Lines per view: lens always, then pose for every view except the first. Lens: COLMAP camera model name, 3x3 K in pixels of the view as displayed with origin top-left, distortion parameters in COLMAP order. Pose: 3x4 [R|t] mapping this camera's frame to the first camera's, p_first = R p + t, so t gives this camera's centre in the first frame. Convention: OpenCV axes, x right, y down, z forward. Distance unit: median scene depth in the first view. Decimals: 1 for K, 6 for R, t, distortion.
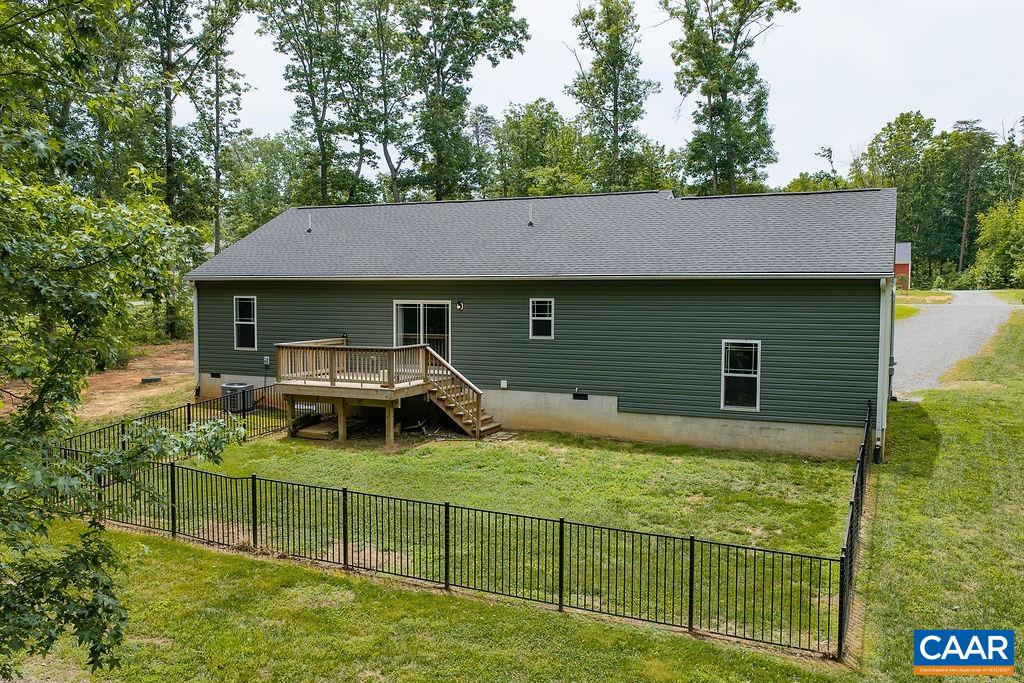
lens RADIAL K [[847.8, 0, 512.0], [0, 847.8, 341.5], [0, 0, 1]] dist [0.025744, -0.064574]
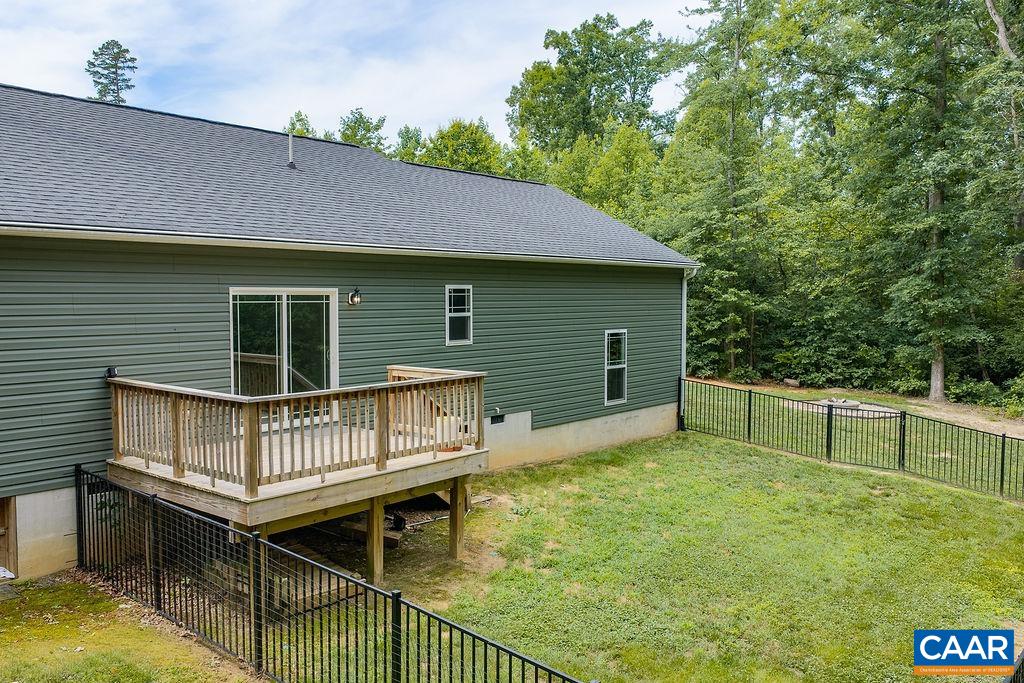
lens RADIAL K [[847.8, 0, 512.0], [0, 847.8, 341.5], [0, 0, 1]] dist [0.025744, -0.064574]
pose [[0.270747, -0.075680, 0.959671, -0.606817], [0.021689, 0.997131, 0.072515, -0.054070], [-0.962406, 0.001181, 0.271612, 0.777889]]
